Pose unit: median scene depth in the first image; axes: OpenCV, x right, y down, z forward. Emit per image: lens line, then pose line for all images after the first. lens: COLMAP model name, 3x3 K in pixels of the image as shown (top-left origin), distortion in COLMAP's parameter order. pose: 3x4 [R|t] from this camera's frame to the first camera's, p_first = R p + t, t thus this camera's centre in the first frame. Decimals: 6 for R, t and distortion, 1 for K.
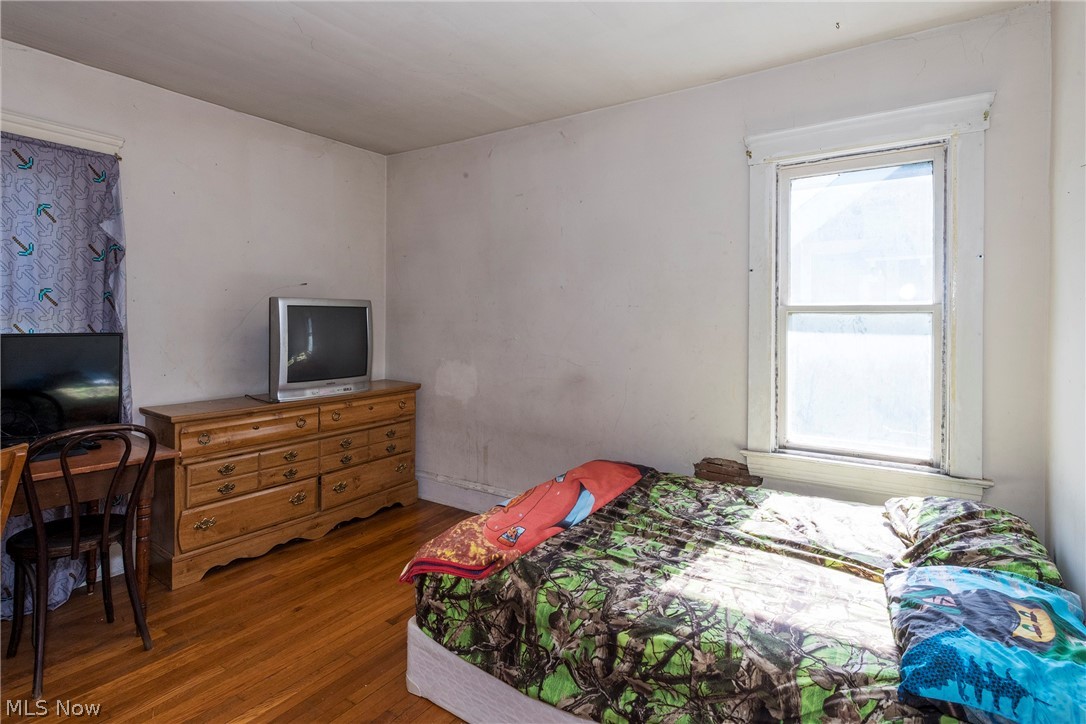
lens RADIAL K [[515.6, 0, 541.4], [0, 515.6, 325.6], [0, 0, 1]] dist [0.000985, -0.000856]
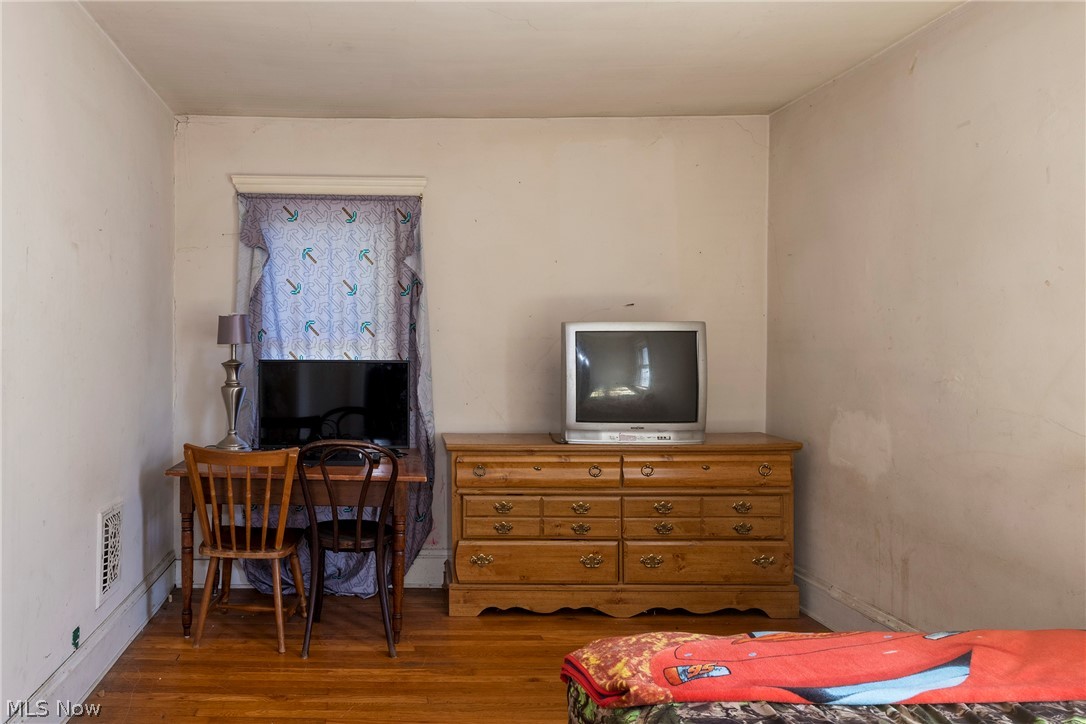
lens RADIAL K [[726.0, 0, 543.0], [0, 726.0, 362.0], [0, 0, 1]] dist [0.019131, -0.003777]
pose [[0.627964, 0.008304, -0.778198, 0.475271], [-0.005789, 0.999965, 0.006000, 0.005329], [0.778221, 0.000737, 0.627990, 0.232103]]
